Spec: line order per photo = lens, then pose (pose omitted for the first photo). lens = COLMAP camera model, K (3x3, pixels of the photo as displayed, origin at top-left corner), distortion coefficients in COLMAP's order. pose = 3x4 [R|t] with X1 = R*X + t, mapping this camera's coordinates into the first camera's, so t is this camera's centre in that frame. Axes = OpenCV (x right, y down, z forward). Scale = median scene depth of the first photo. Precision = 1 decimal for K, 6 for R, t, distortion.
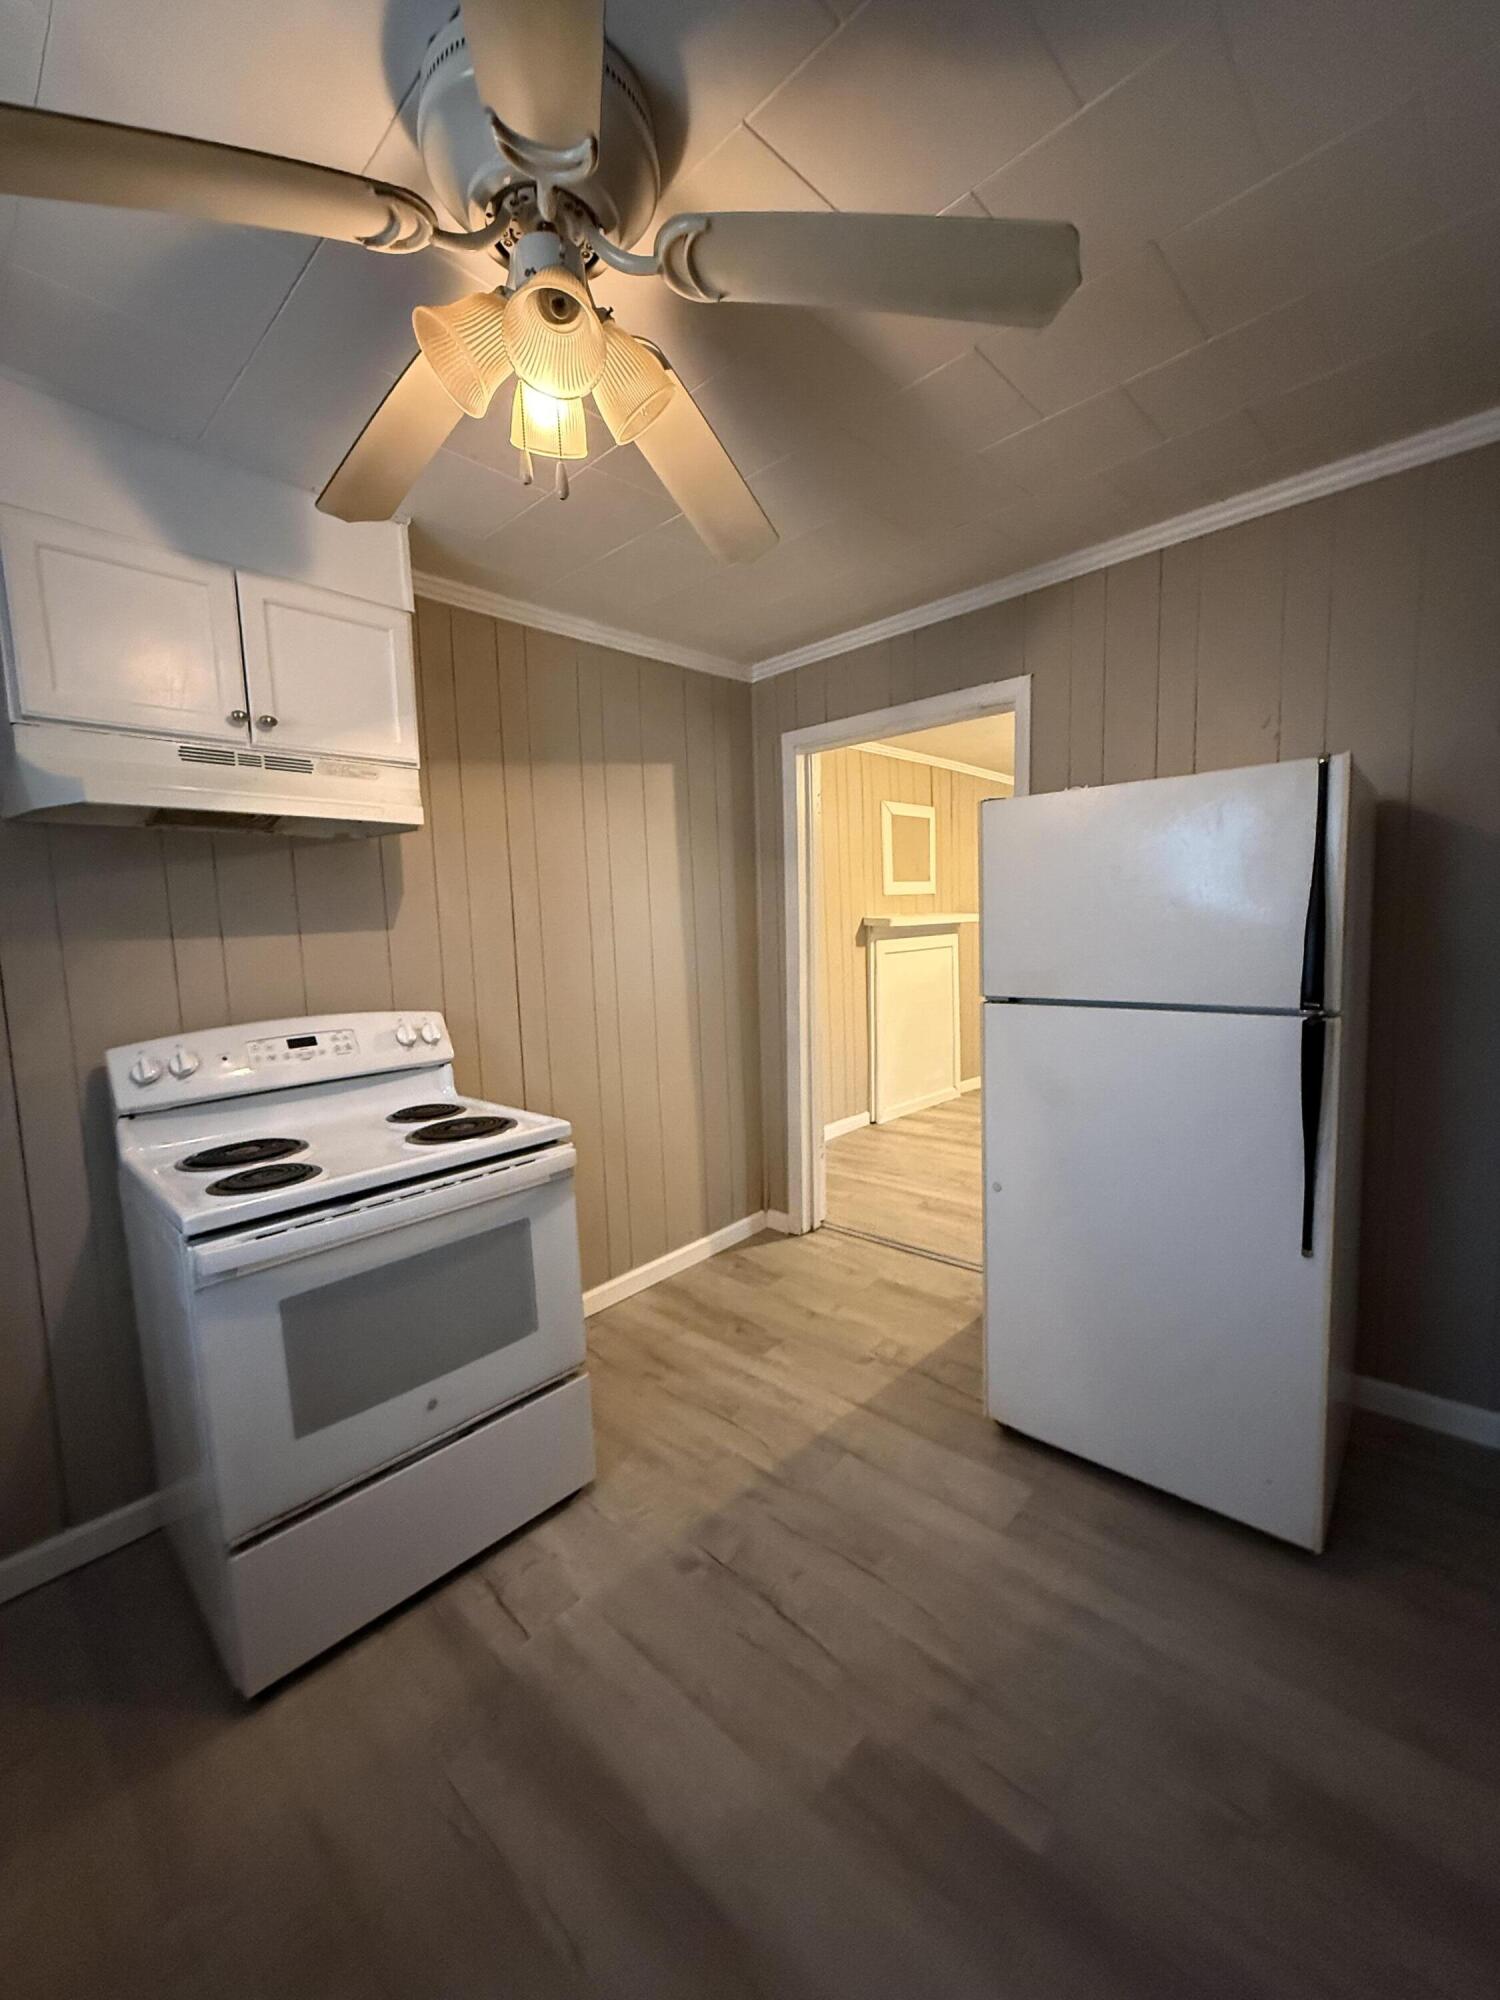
lens RADIAL K [[799.0, 0, 757.0], [0, 799.0, 1004.1], [0, 0, 1]] dist [0.002455, 0.000315]
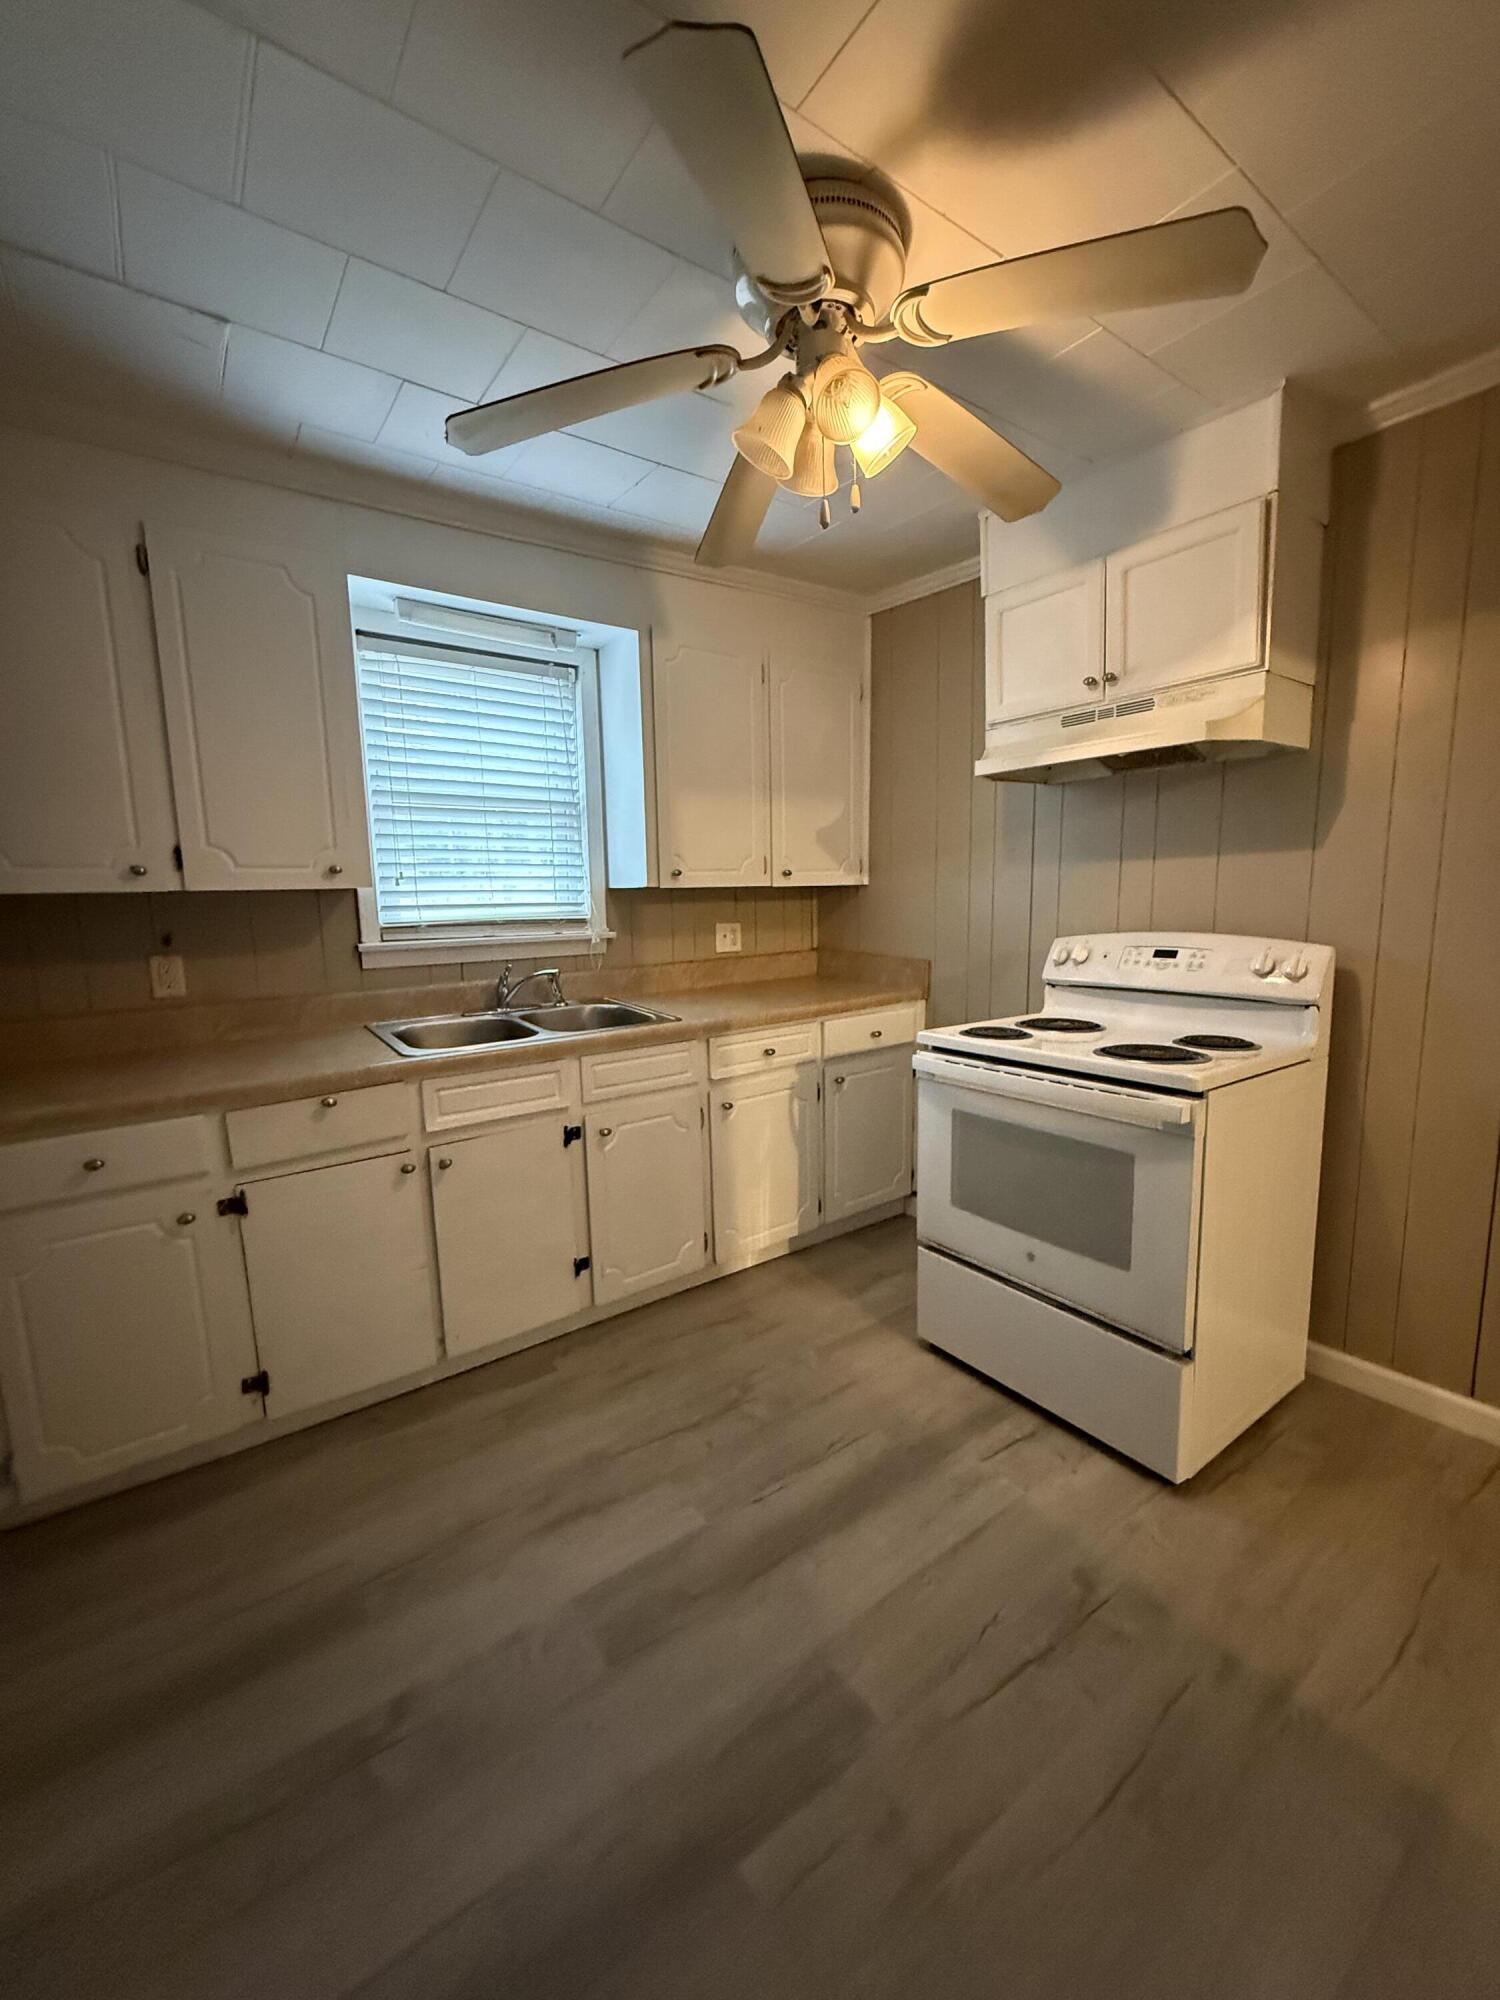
lens RADIAL K [[799.0, 0, 758.2], [0, 799.0, 1004.2], [0, 0, 1]] dist [0.002455, 0.000315]
pose [[-0.181281, 0.169226, -0.968762, 0.699291], [-0.077886, 0.979519, 0.185680, -0.051742], [0.980342, 0.109113, -0.164388, 0.699906]]
